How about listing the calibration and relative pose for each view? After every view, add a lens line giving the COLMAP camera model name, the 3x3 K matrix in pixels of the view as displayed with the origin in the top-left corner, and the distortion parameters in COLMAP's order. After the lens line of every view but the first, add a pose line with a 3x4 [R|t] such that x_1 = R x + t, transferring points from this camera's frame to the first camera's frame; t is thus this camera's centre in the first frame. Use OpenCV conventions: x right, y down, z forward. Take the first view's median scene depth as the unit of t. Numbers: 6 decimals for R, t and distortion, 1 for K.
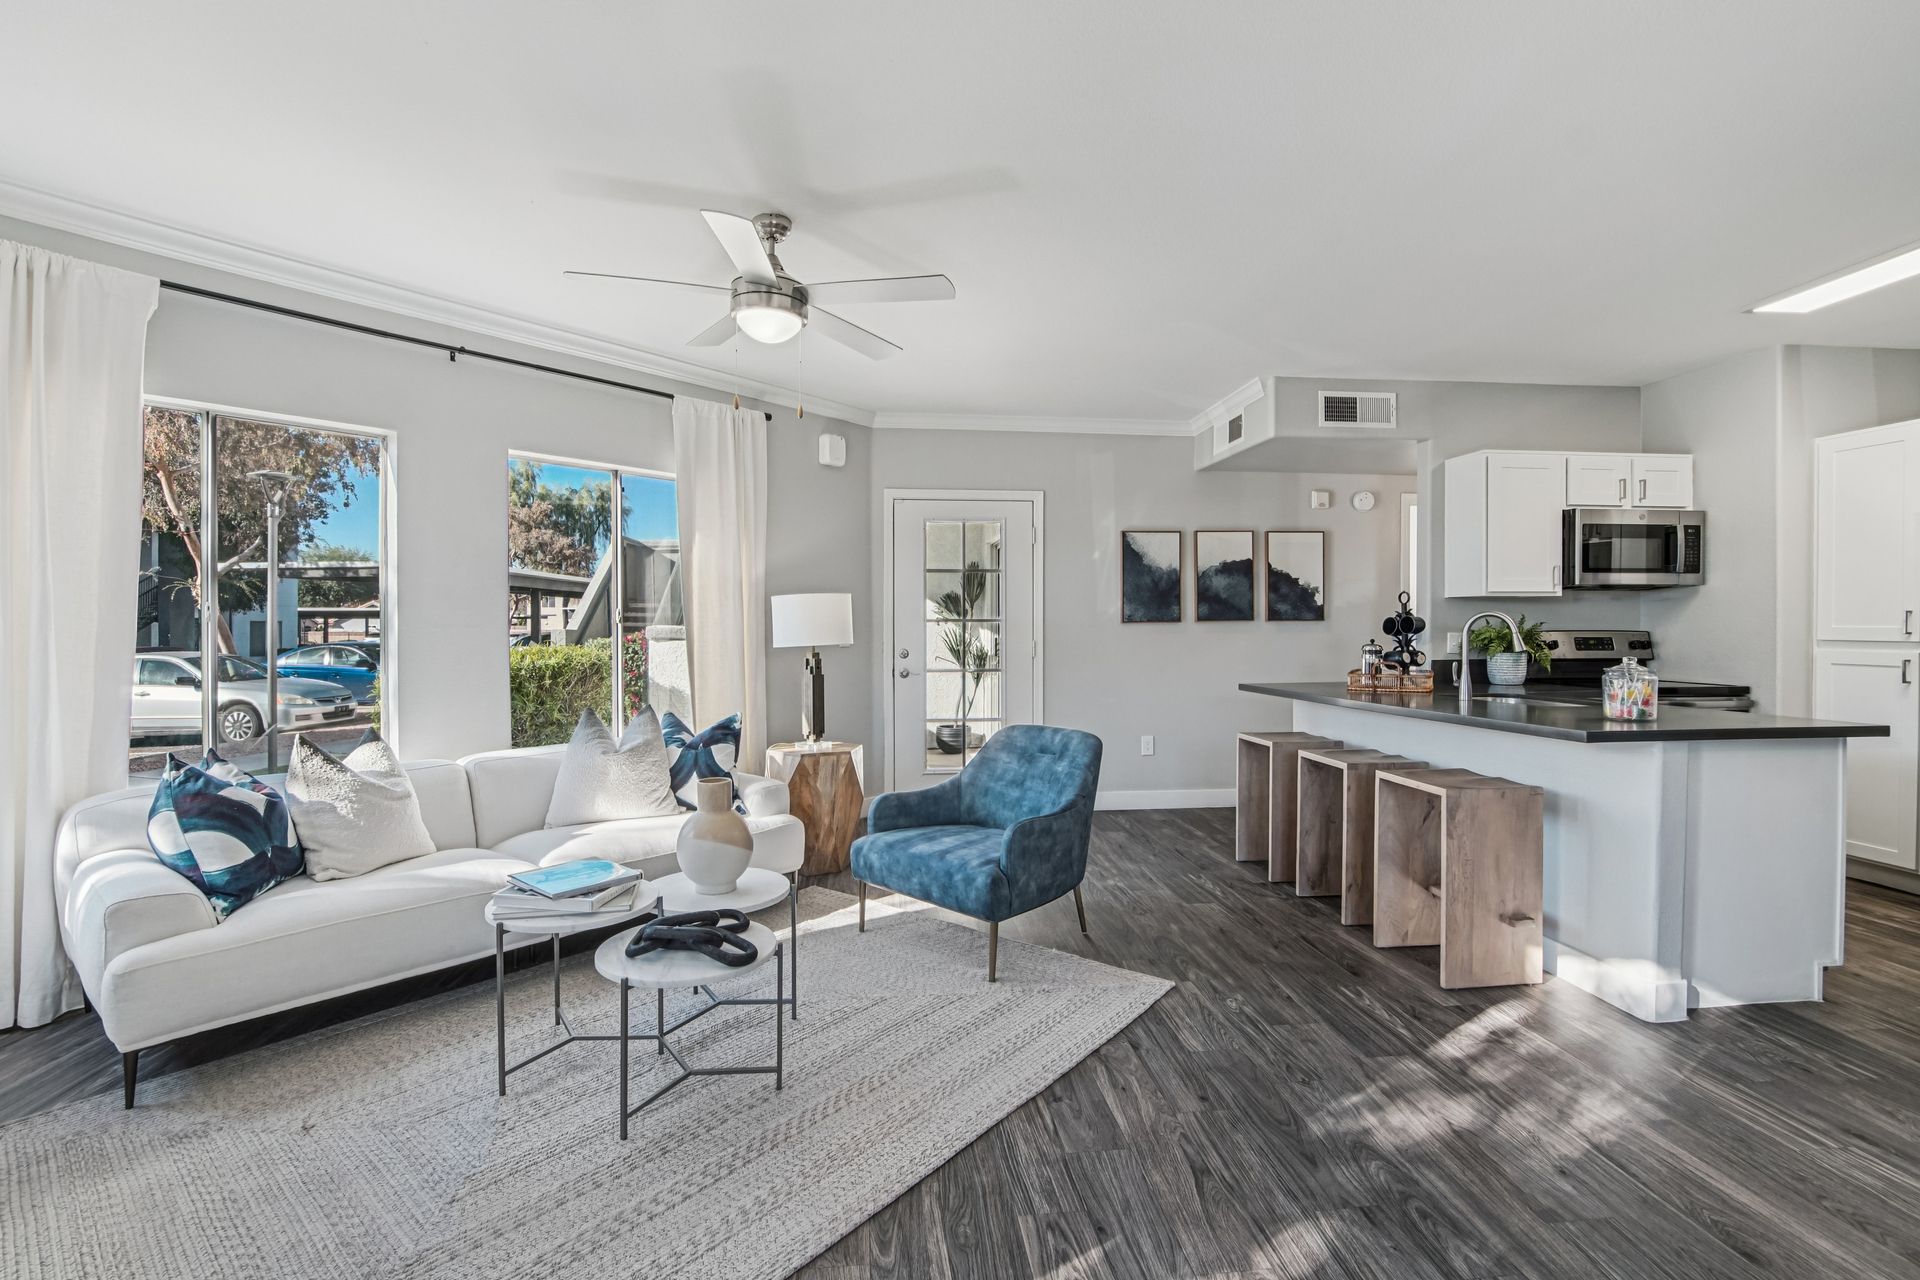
lens RADIAL K [[874.4, 0, 947.1], [0, 874.4, 634.7], [0, 0, 1]] dist [-0.030602, 0.004925]
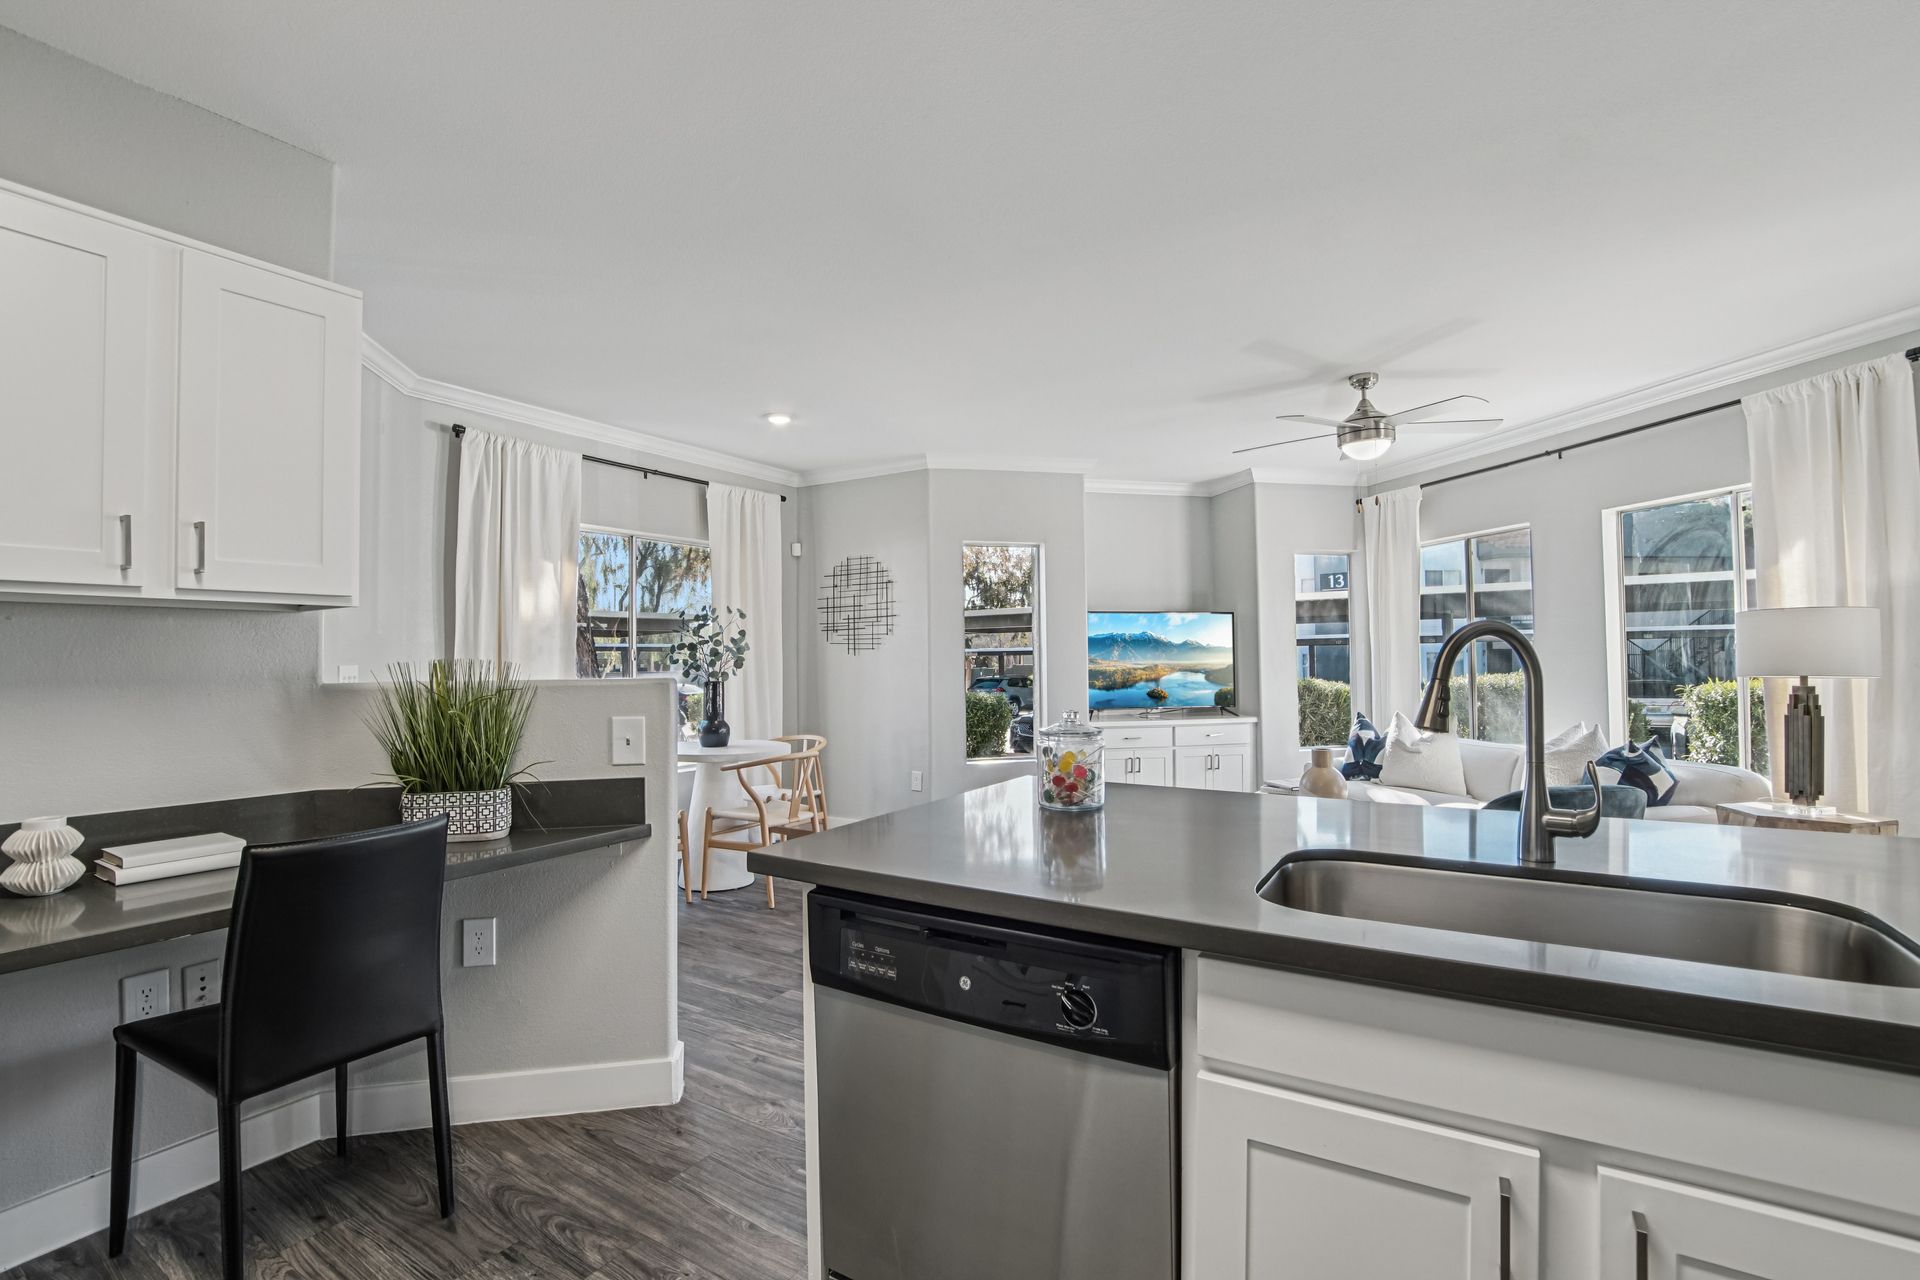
lens RADIAL K [[874.4, 0, 949.3], [0, 874.4, 639.4], [0, 0, 1]] dist [-0.030602, 0.004925]
pose [[-0.615146, -0.009187, -0.788360, 1.255554], [0.005568, 0.999857, -0.015996, -0.018714], [0.788393, -0.014229, -0.615007, 1.239786]]
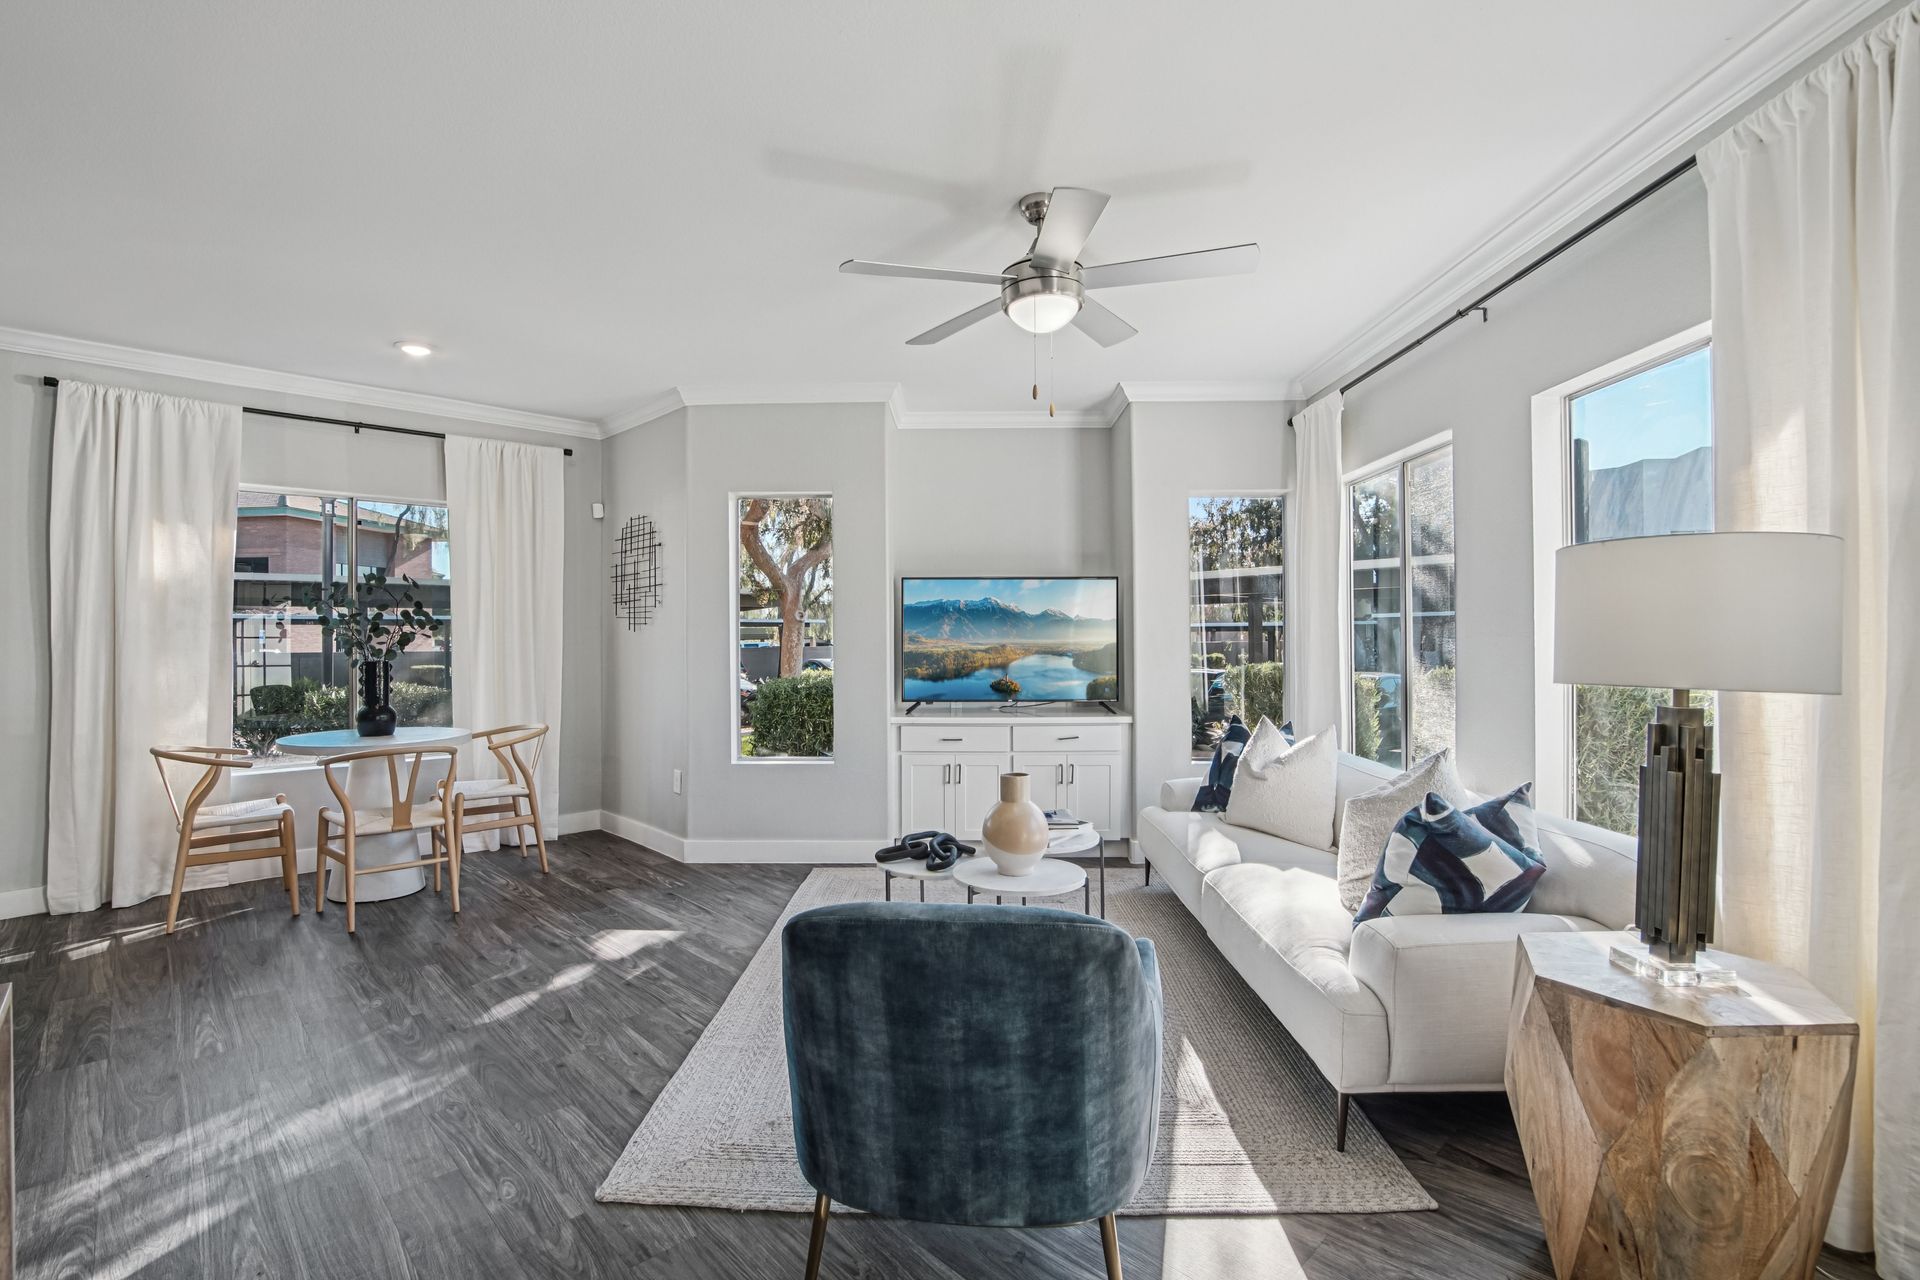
lens RADIAL K [[874.4, 0, 951.6], [0, 874.4, 636.1], [0, 0, 1]] dist [-0.030602, 0.004925]
pose [[-0.785588, 0.004582, -0.618733, 0.417502], [0.000874, 0.999980, 0.006296, -0.016800], [0.618749, 0.004406, -0.785576, 1.552150]]
